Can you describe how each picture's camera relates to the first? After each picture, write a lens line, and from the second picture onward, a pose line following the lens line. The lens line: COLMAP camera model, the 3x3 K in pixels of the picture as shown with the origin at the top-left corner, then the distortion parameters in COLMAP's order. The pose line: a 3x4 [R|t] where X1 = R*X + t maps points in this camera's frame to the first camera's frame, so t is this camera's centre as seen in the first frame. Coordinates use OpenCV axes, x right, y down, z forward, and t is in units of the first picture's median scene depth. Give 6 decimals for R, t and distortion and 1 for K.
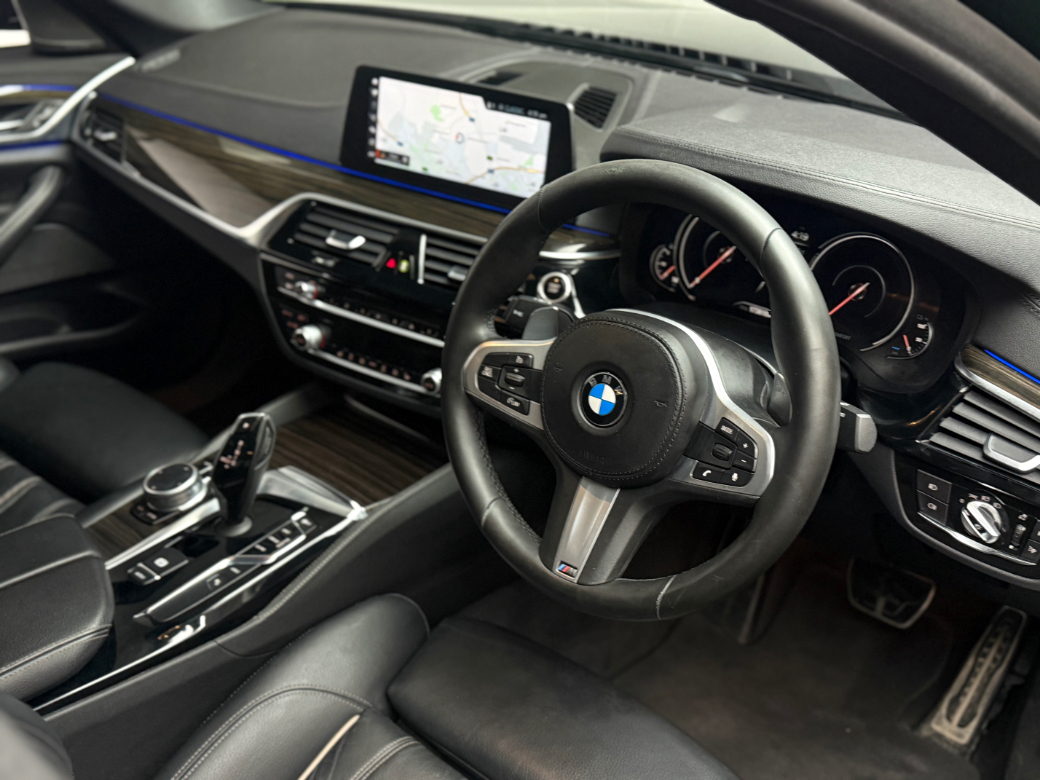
lens RADIAL K [[1122.9, 0, 520.0], [0, 1122.9, 390.0], [0, 0, 1]] dist [0.217339, -0.504335]
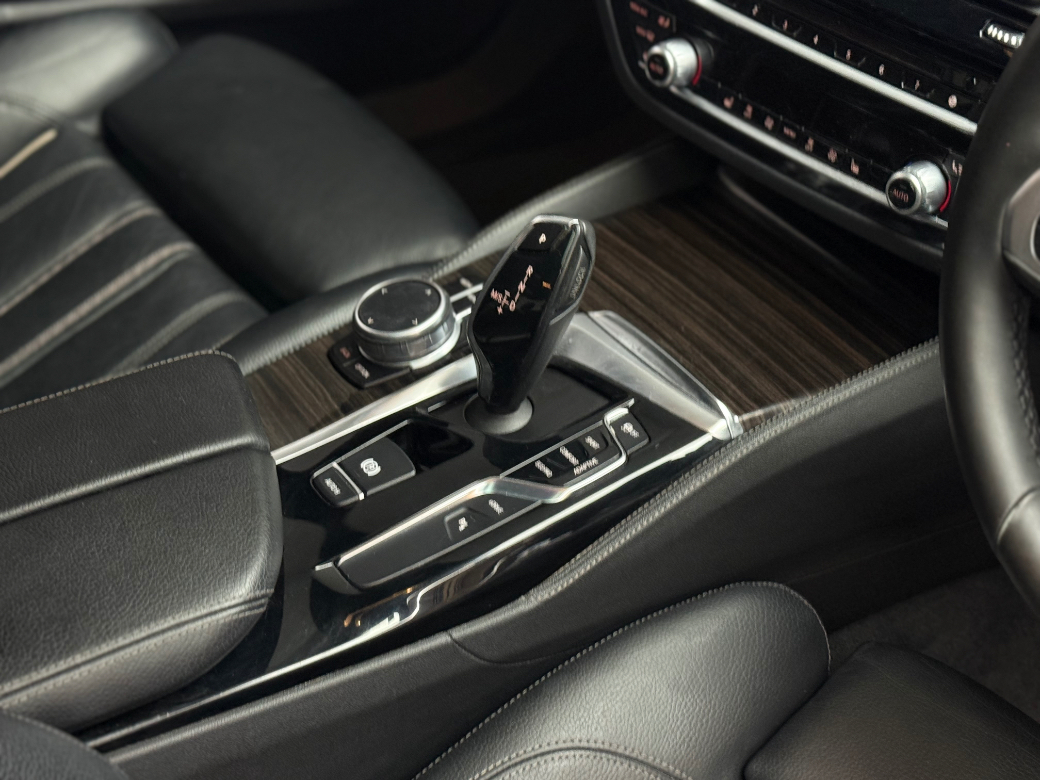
lens RADIAL K [[1729.2, 0, 520.0], [0, 1729.2, 390.0], [0, 0, 1]] dist [0.146863, -0.071208]
pose [[0.965395, 0.153308, -0.210973, -0.070579], [-0.111432, 0.973889, 0.197795, -0.056854], [0.235788, -0.167441, 0.957271, 0.215243]]
